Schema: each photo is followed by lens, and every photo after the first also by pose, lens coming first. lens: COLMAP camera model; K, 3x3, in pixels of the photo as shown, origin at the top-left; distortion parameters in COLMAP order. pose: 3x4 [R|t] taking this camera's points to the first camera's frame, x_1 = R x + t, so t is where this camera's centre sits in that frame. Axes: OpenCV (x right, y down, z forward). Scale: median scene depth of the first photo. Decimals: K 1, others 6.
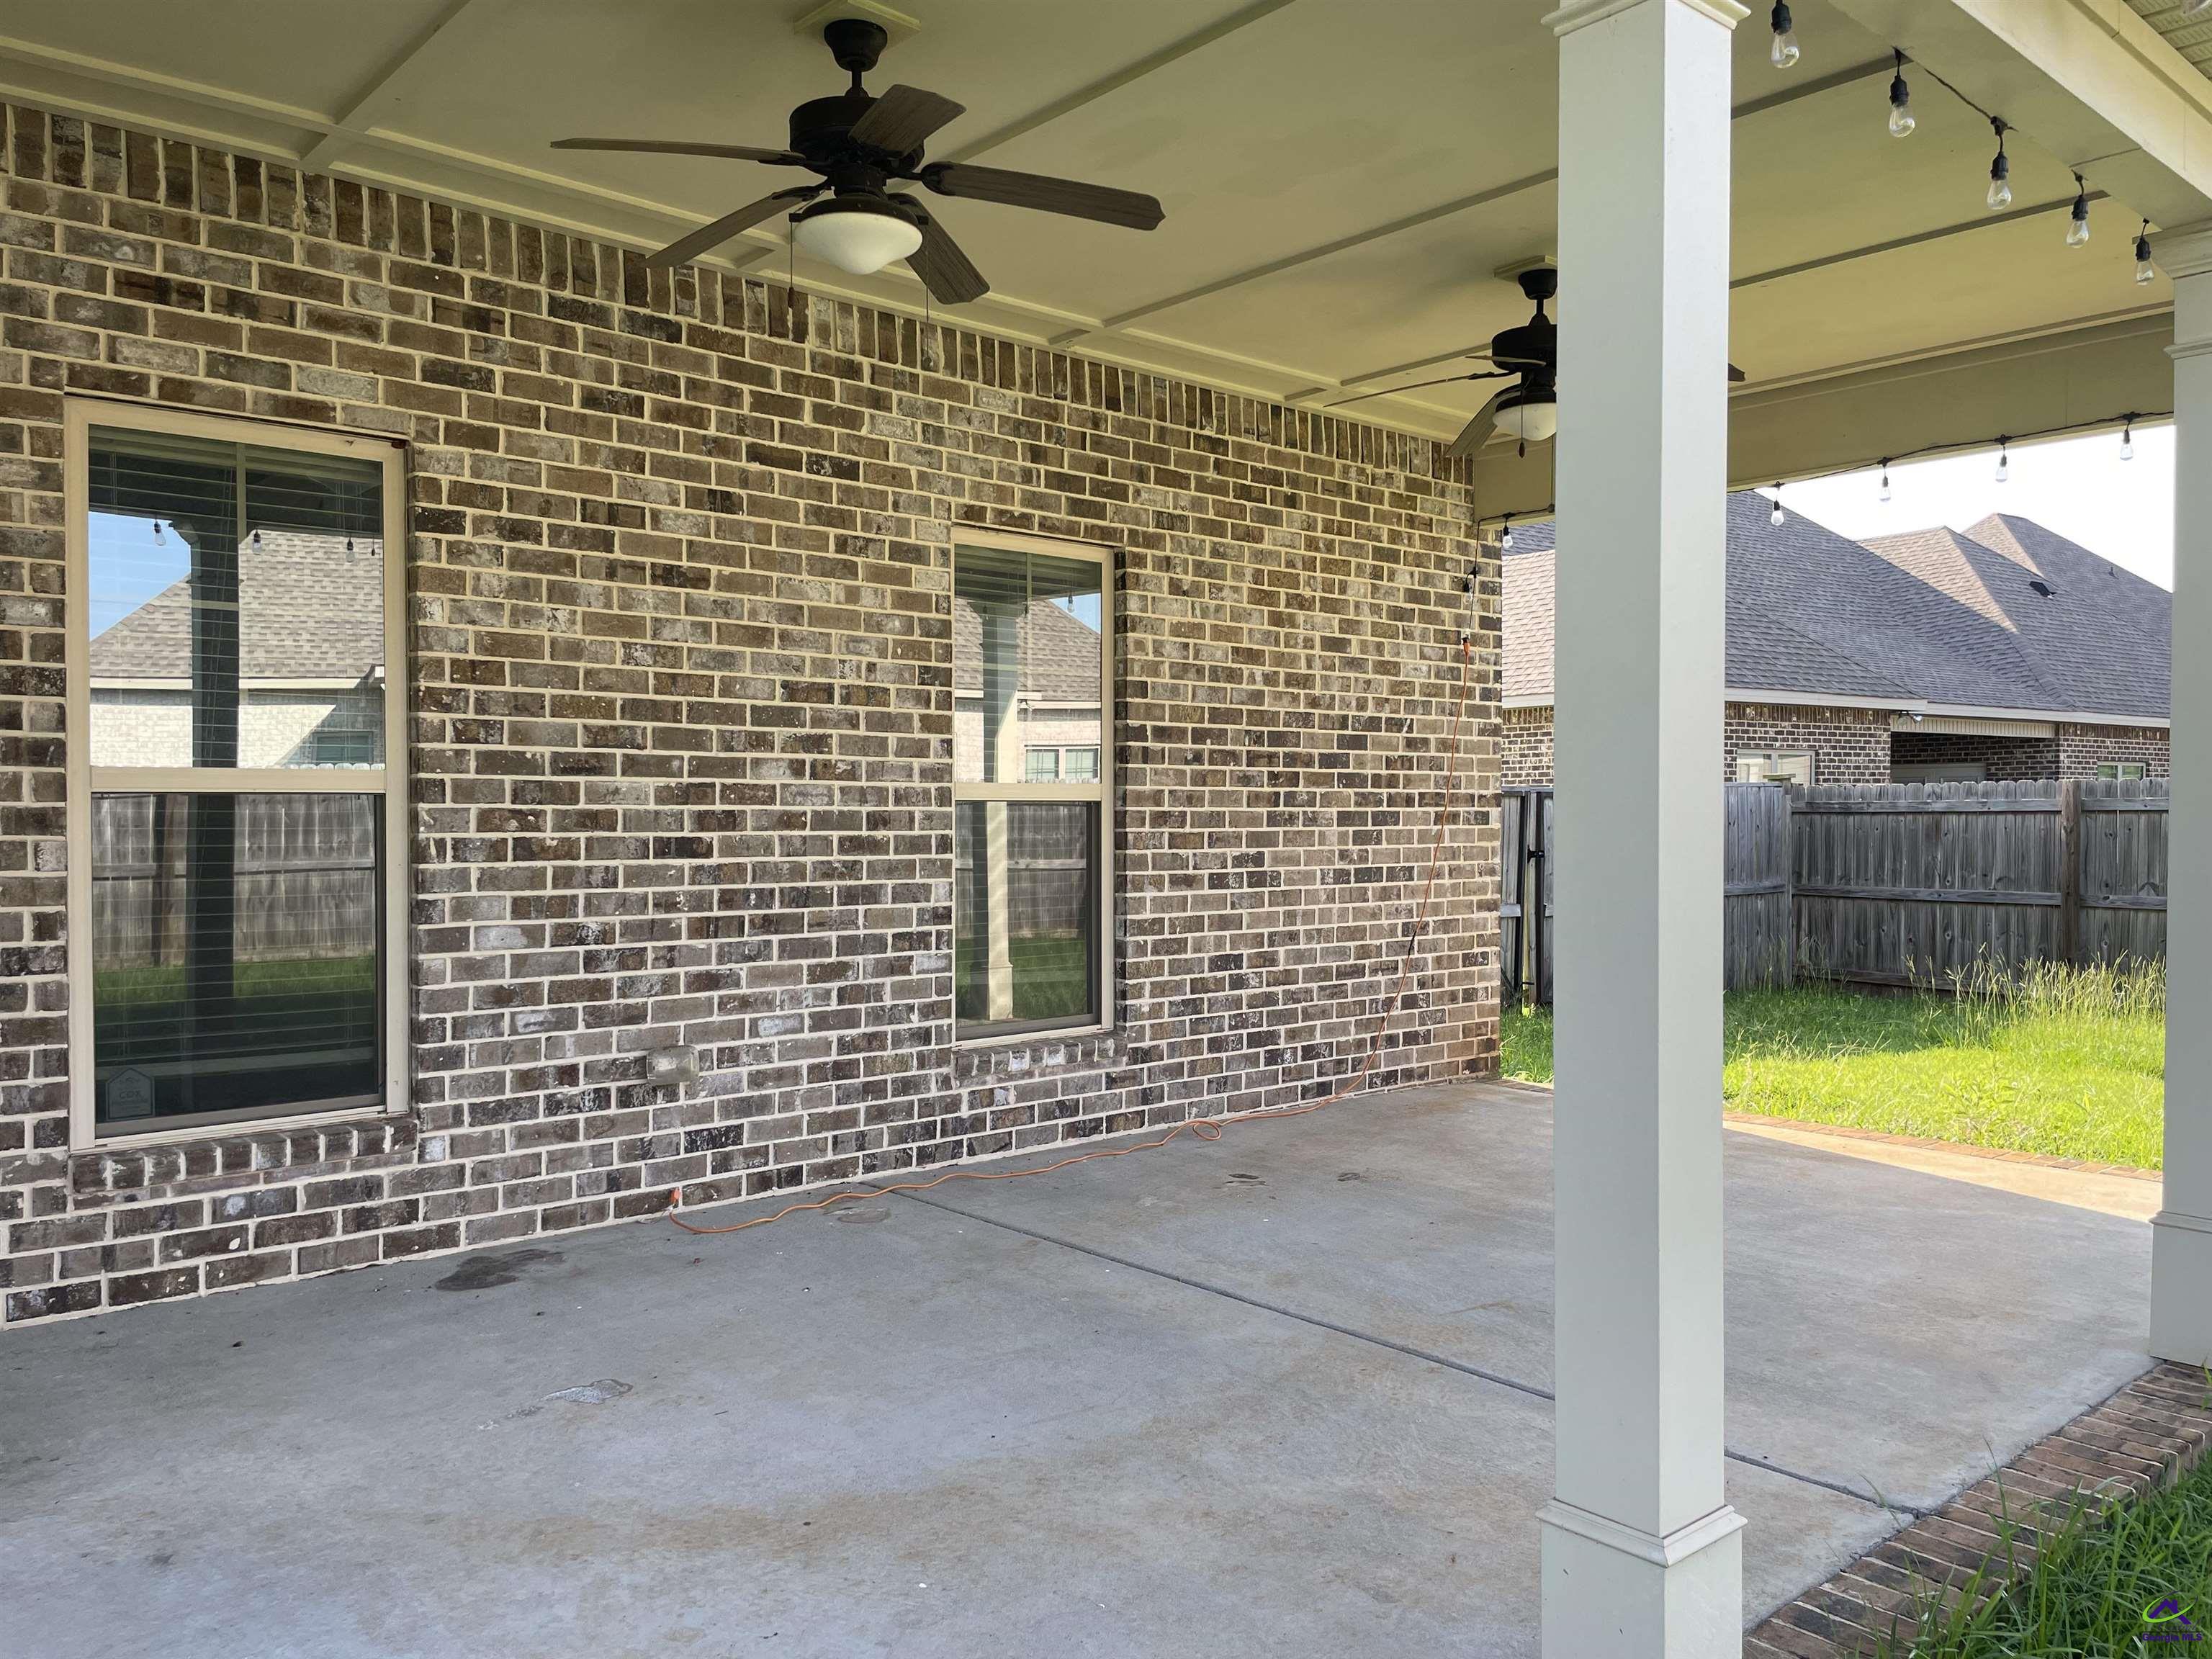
lens RADIAL K [[1674.6, 0, 1103.8], [0, 1674.6, 839.6], [0, 0, 1]] dist [0.075504, -0.083068]
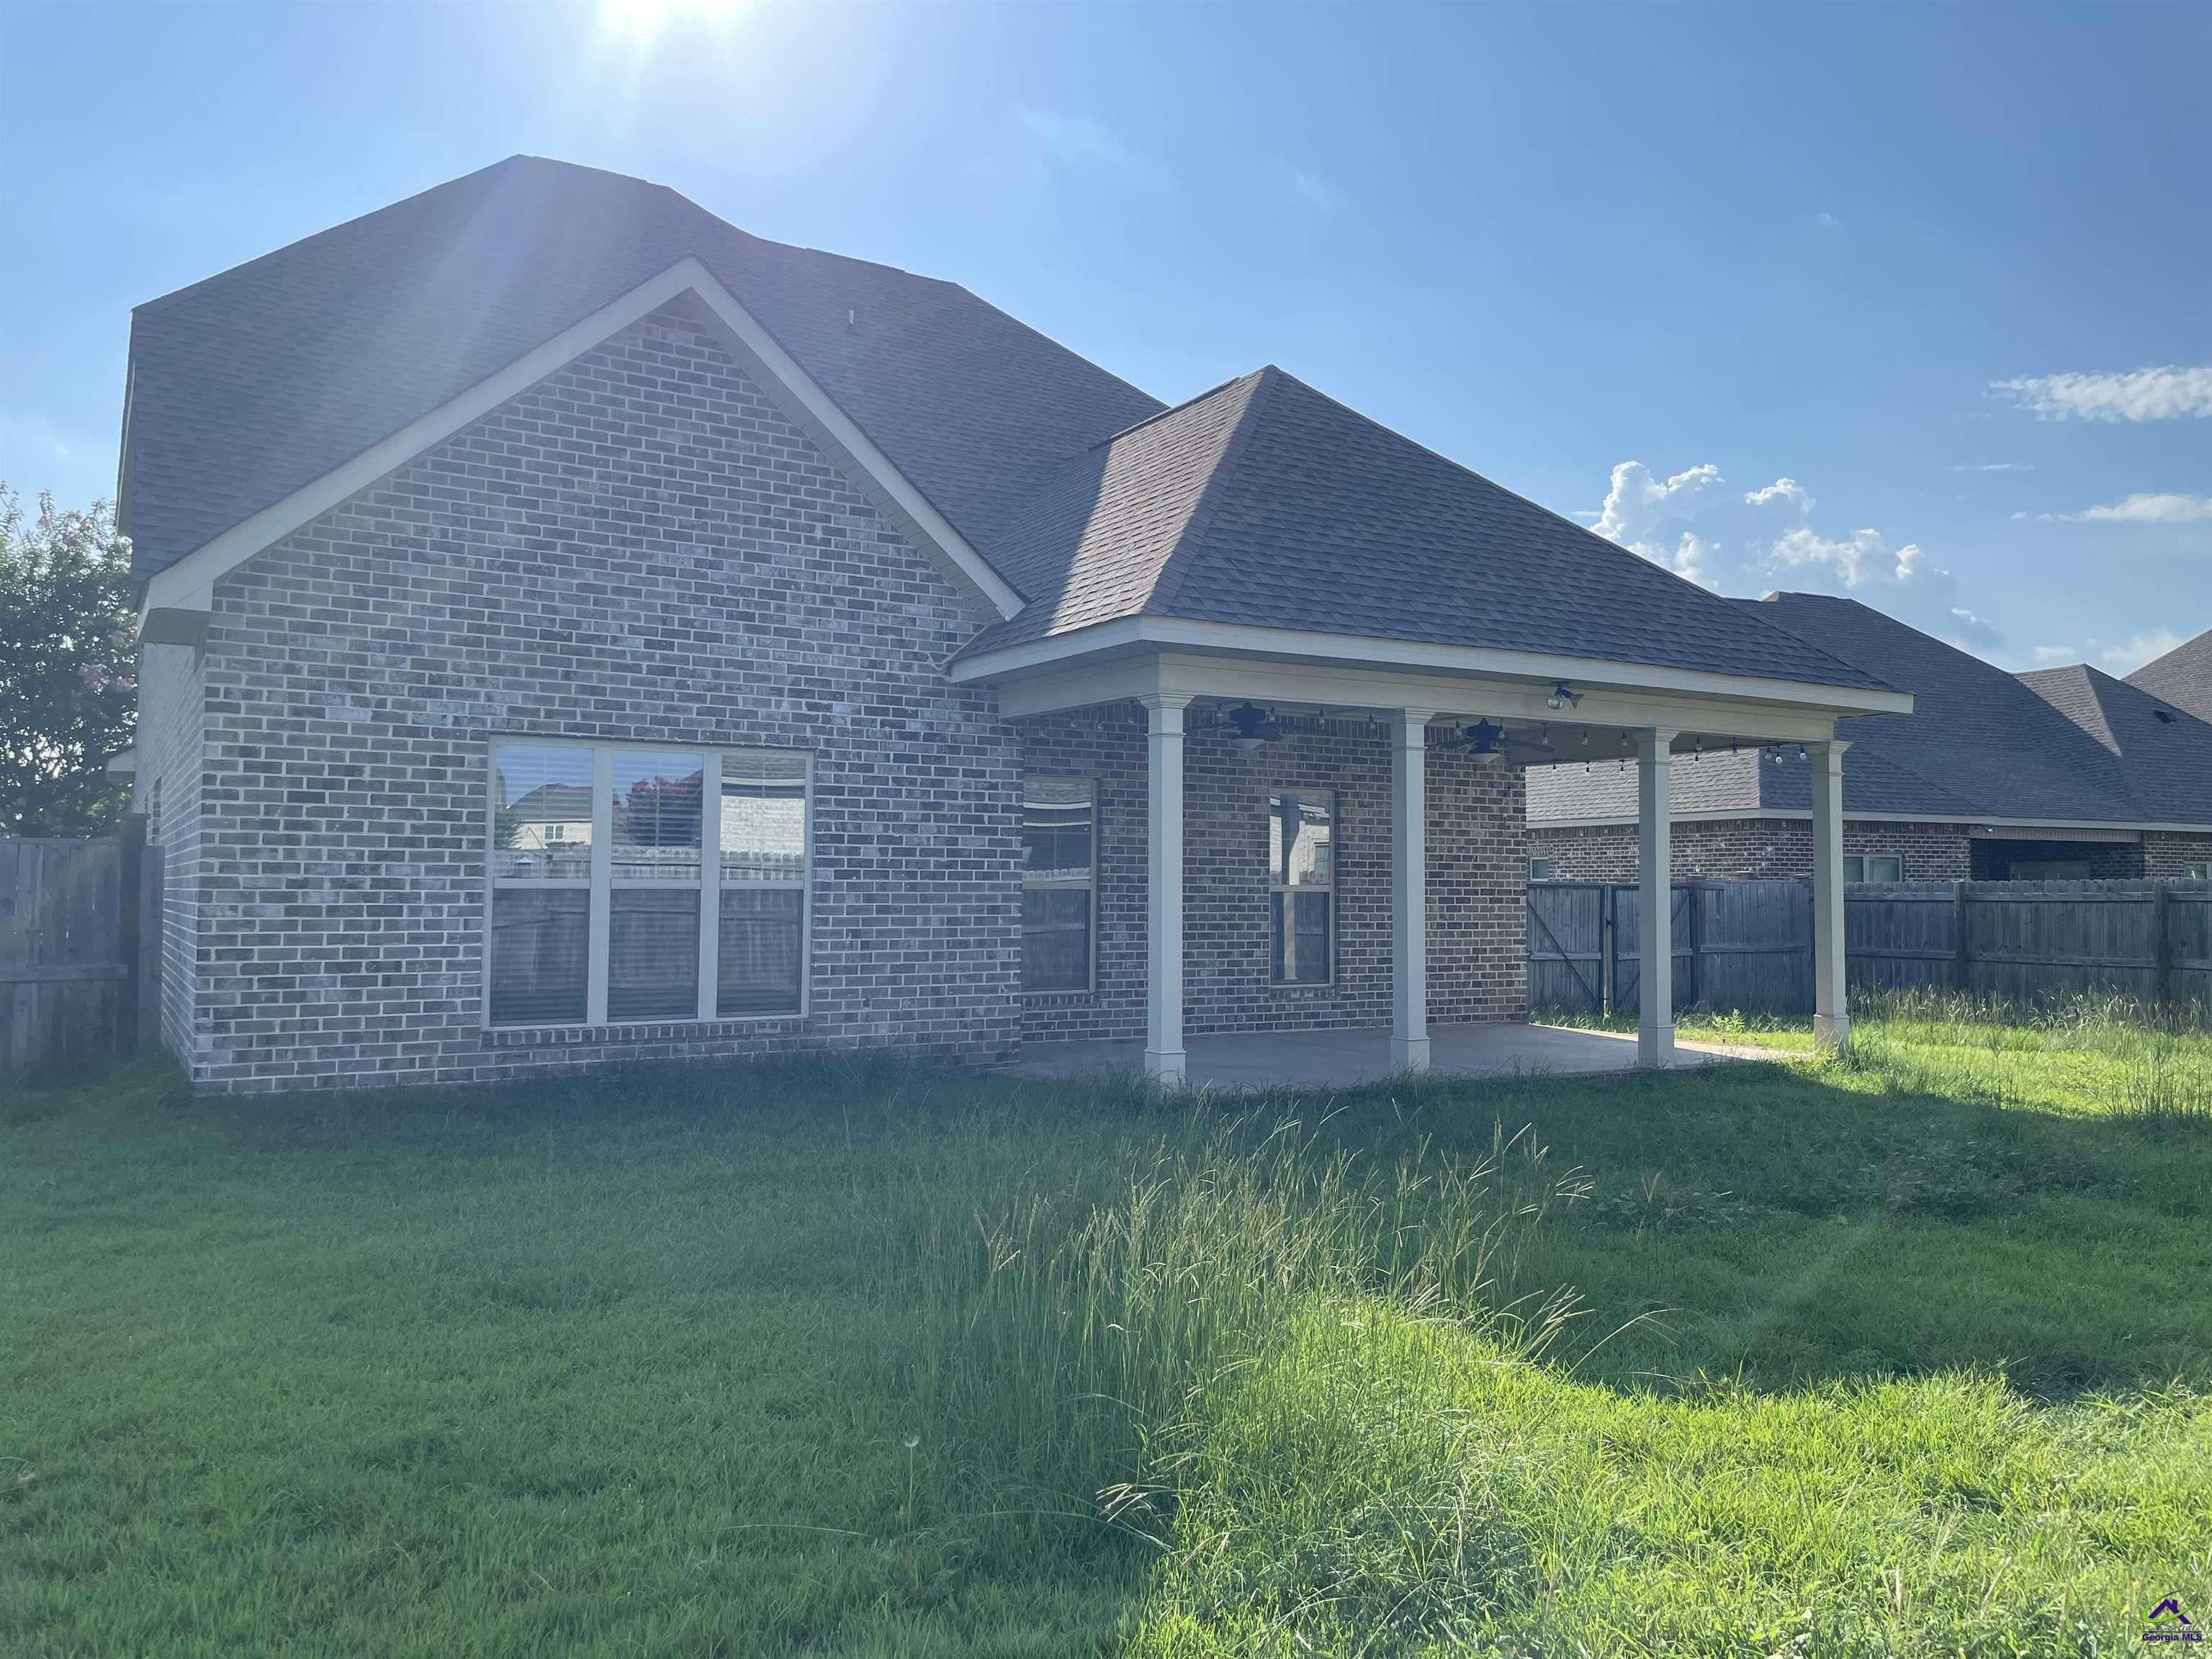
lens RADIAL K [[1674.6, 0, 1090.1], [0, 1674.6, 816.9], [0, 0, 1]] dist [0.075504, -0.083068]
pose [[0.983047, -0.000965, -0.183353, 0.104015], [-0.010207, 0.998147, -0.059978, 0.017841], [0.183071, 0.060833, 0.981216, -1.476349]]
